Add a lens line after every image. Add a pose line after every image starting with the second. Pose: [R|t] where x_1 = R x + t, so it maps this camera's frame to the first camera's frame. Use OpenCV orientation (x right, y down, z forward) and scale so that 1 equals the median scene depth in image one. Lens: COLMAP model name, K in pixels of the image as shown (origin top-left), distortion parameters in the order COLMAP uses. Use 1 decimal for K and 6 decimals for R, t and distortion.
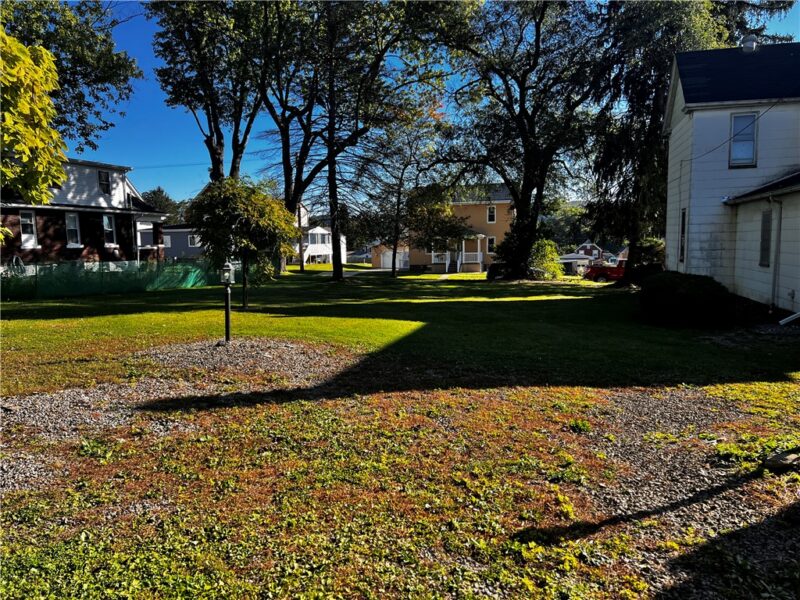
lens RADIAL K [[598.2, 0, 401.3], [0, 598.2, 301.9], [0, 0, 1]] dist [0.012070, -0.016064]
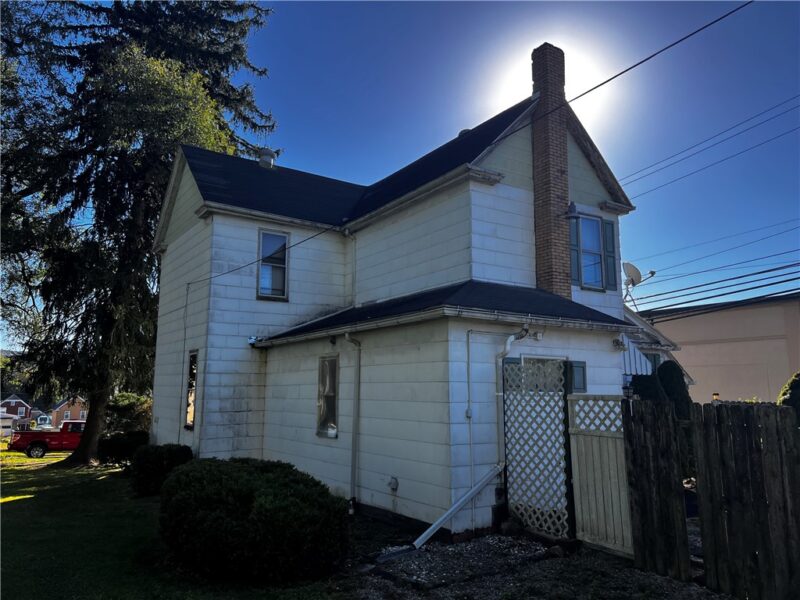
lens RADIAL K [[598.2, 0, 402.9], [0, 598.2, 302.6], [0, 0, 1]] dist [0.012070, -0.016064]
pose [[0.641364, 0.132478, 0.755712, 0.107960], [0.065244, 0.971995, -0.225764, -0.040698], [-0.764457, 0.194103, 0.614760, 0.408990]]
